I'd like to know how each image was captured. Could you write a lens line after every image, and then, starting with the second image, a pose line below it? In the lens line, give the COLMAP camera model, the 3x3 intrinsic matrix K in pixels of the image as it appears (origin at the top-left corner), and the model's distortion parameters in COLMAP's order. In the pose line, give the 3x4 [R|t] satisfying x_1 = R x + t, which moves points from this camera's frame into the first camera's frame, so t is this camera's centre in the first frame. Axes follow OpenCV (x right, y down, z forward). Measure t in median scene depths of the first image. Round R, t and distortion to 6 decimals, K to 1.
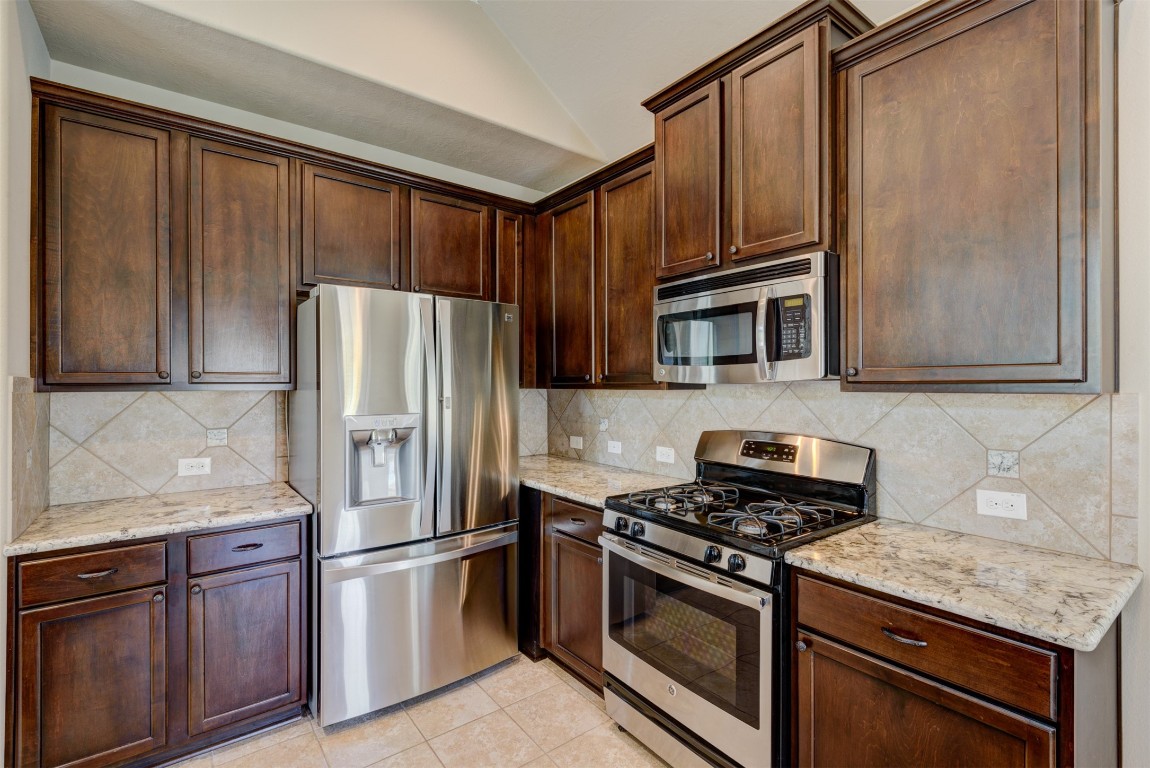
lens RADIAL K [[519.1, 0, 570.6], [0, 519.1, 383.8], [0, 0, 1]] dist [0.007827, -0.004022]
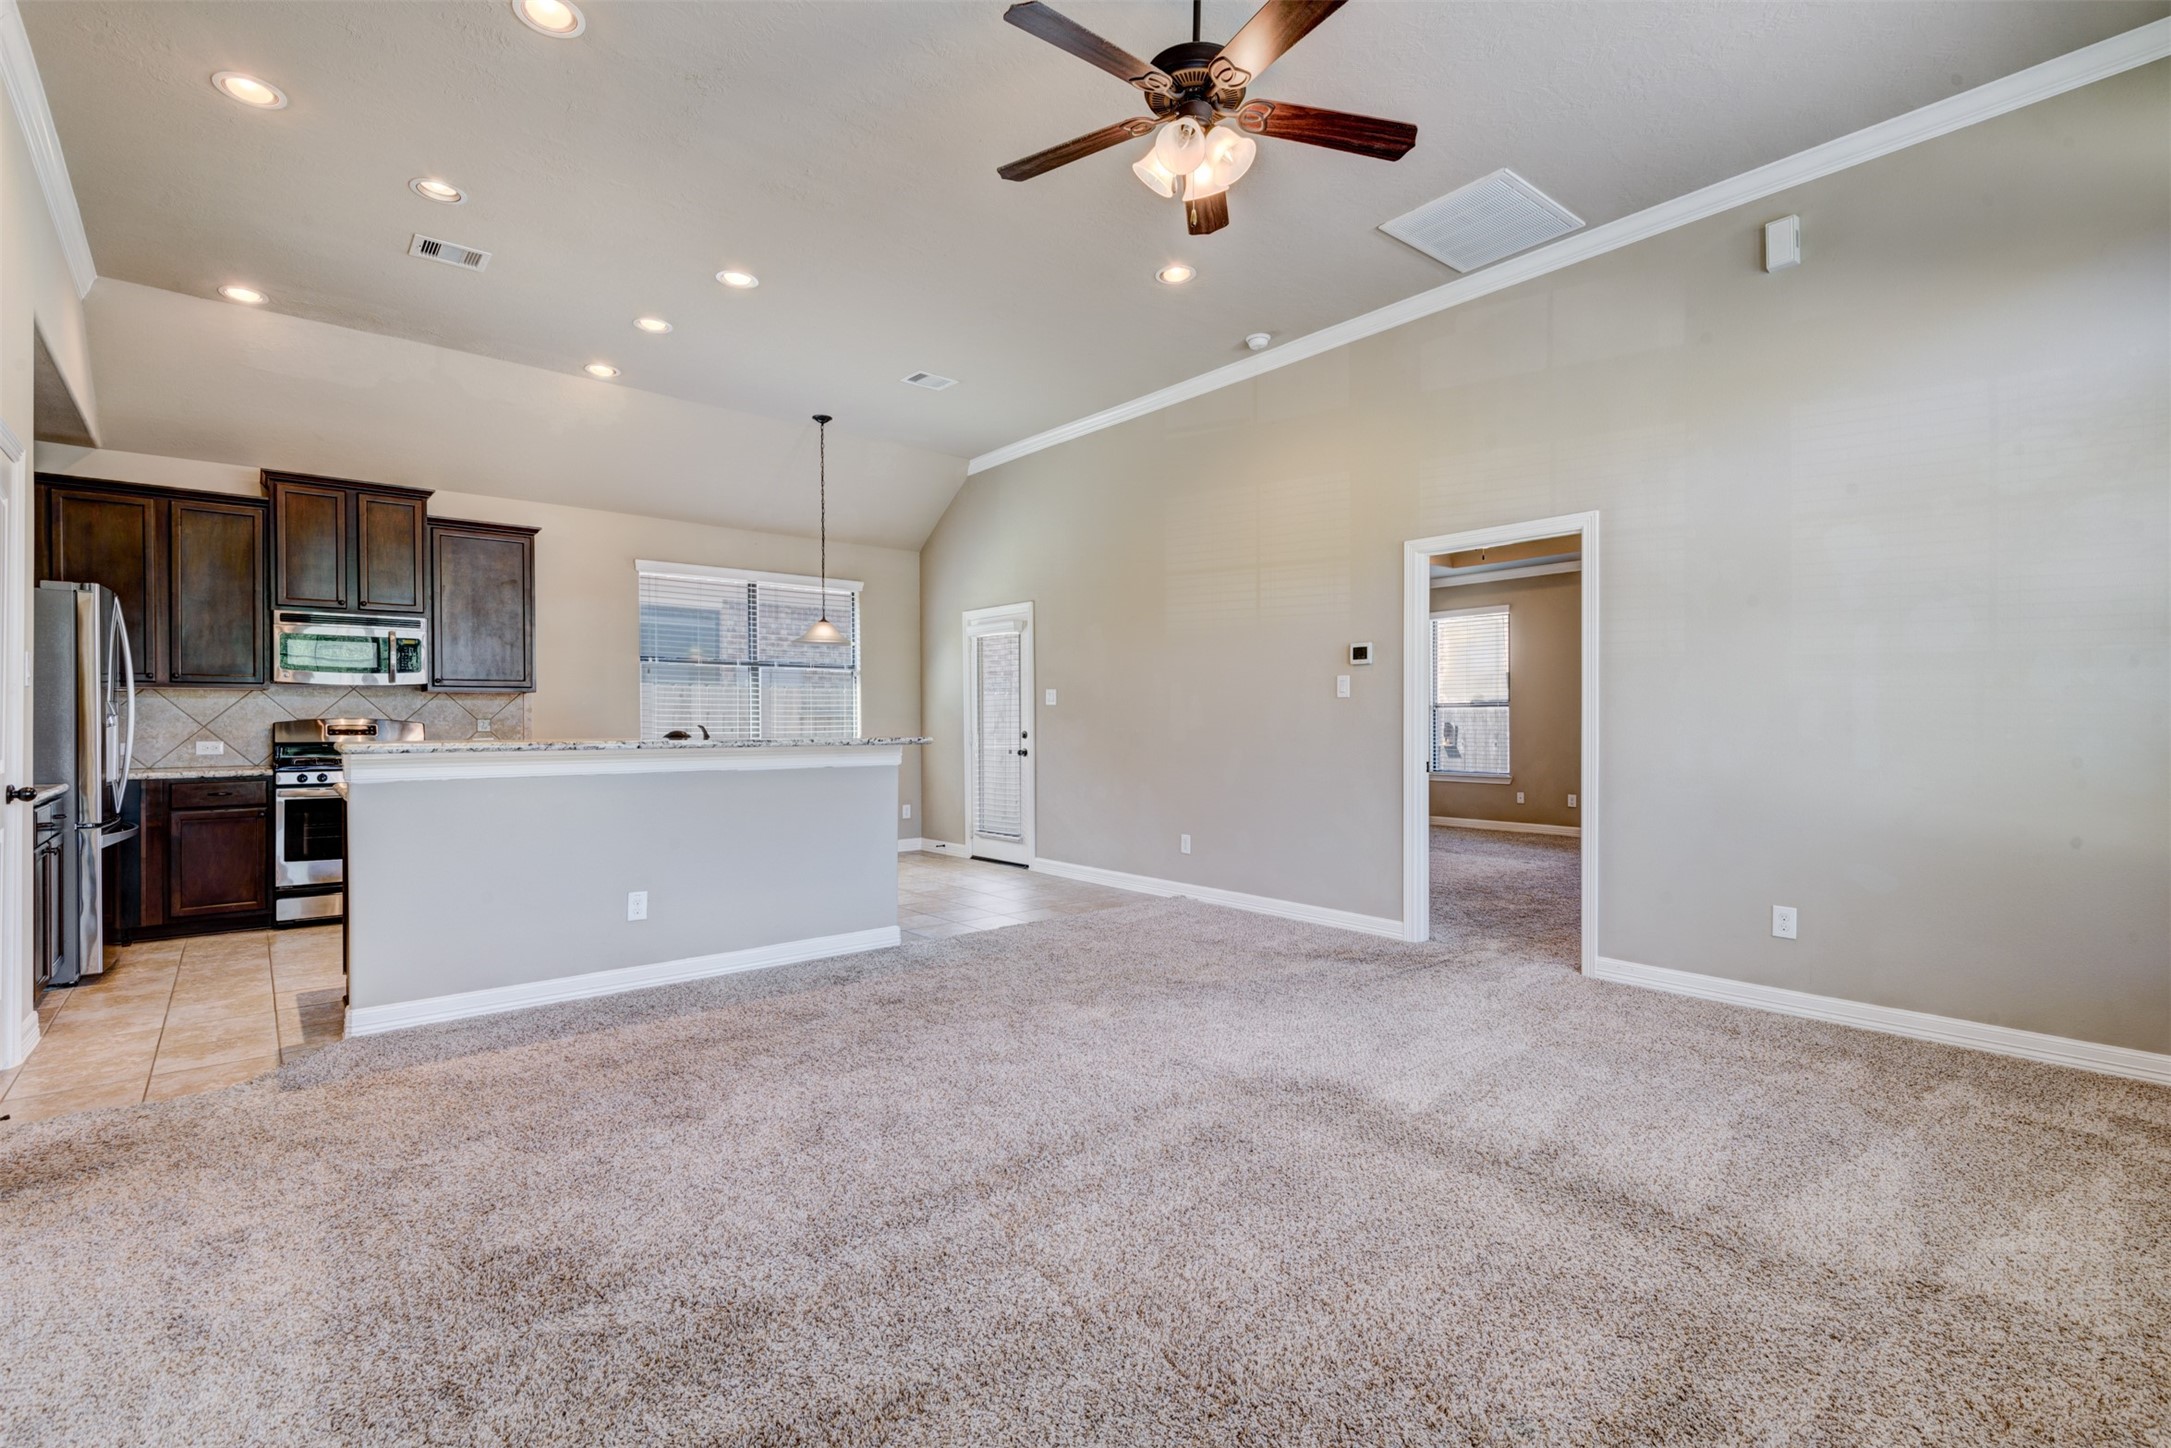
lens RADIAL K [[980.1, 0, 1093.7], [0, 980.1, 726.4], [0, 0, 1]] dist [0.007827, -0.004022]
pose [[-0.069344, -0.000984, 0.997592, -2.480592], [0.004487, 0.999989, 0.001299, 0.115079], [-0.997583, 0.004566, -0.069339, -0.910788]]
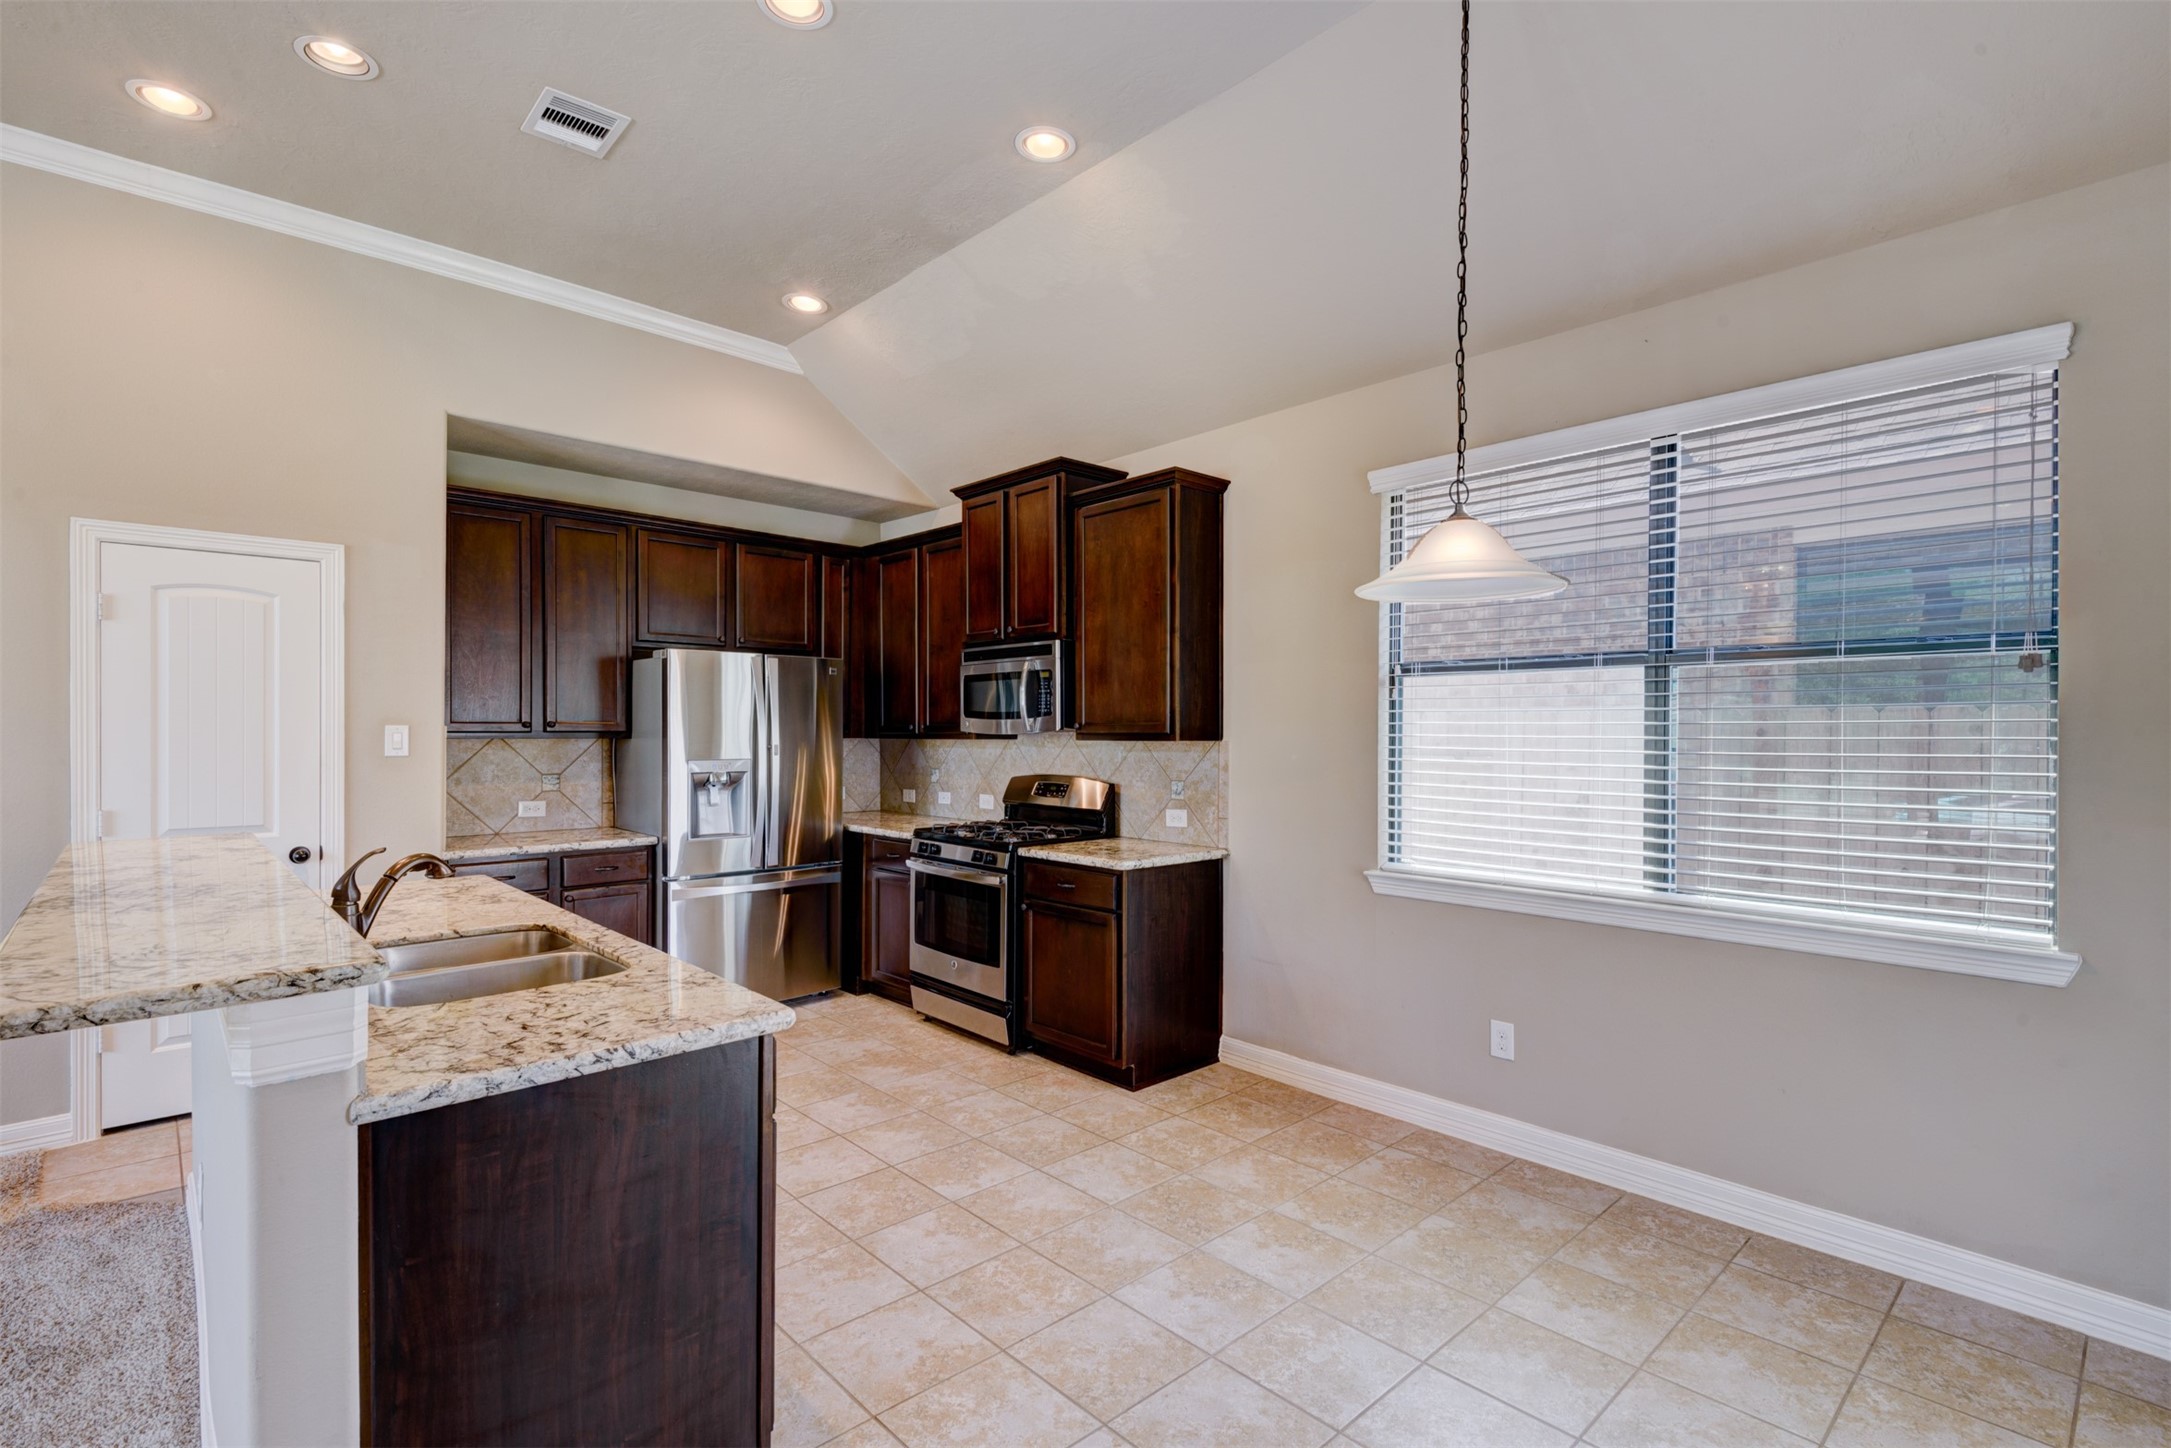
lens RADIAL K [[980.1, 0, 1087.1], [0, 980.1, 741.5], [0, 0, 1]] dist [0.007827, -0.004022]
pose [[0.993420, 0.003776, 0.114466, 0.191460], [-0.004657, 0.999962, 0.007425, -0.000701], [-0.114434, -0.007909, 0.993399, -1.199732]]
